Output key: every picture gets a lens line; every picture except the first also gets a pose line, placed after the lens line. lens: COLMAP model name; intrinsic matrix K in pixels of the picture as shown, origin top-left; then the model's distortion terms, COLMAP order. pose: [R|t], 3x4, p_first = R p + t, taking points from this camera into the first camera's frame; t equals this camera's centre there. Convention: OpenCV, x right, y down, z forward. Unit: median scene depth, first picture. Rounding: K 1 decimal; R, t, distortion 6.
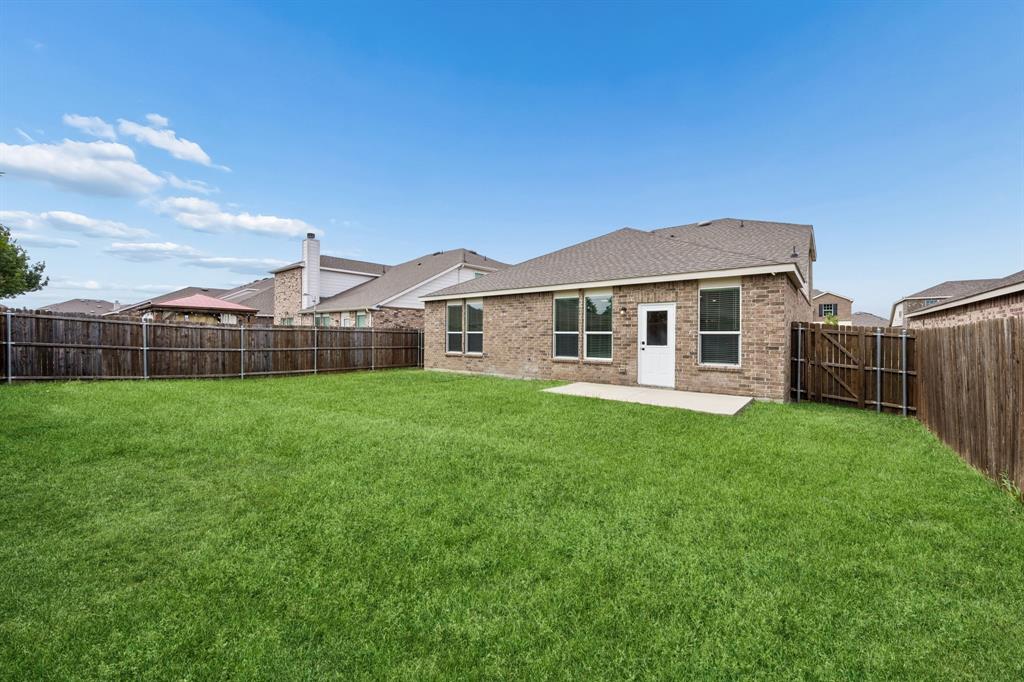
lens RADIAL K [[389.6, 0, 510.2], [0, 389.6, 338.0], [0, 0, 1]] dist [-0.007834, 0.000033]
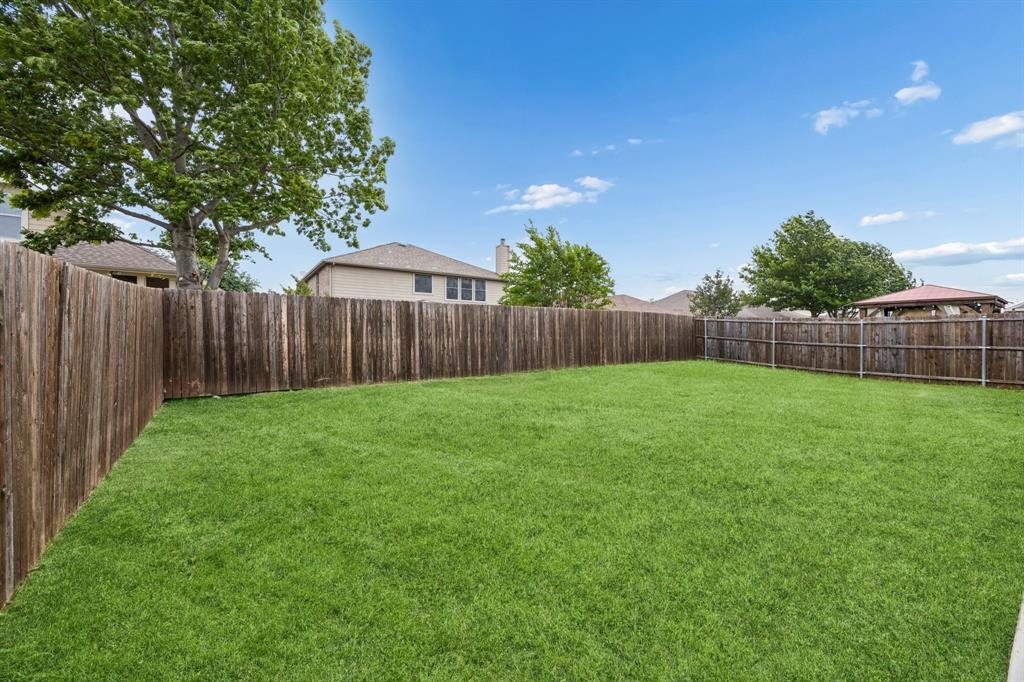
lens RADIAL K [[389.6, 0, 510.2], [0, 389.6, 338.0], [0, 0, 1]] dist [-0.007834, 0.000033]
pose [[-0.252491, -0.002966, -0.967595, 0.417327], [-0.005665, 0.999983, -0.001587, 0.019237], [0.967583, 0.005080, -0.252504, 0.453493]]
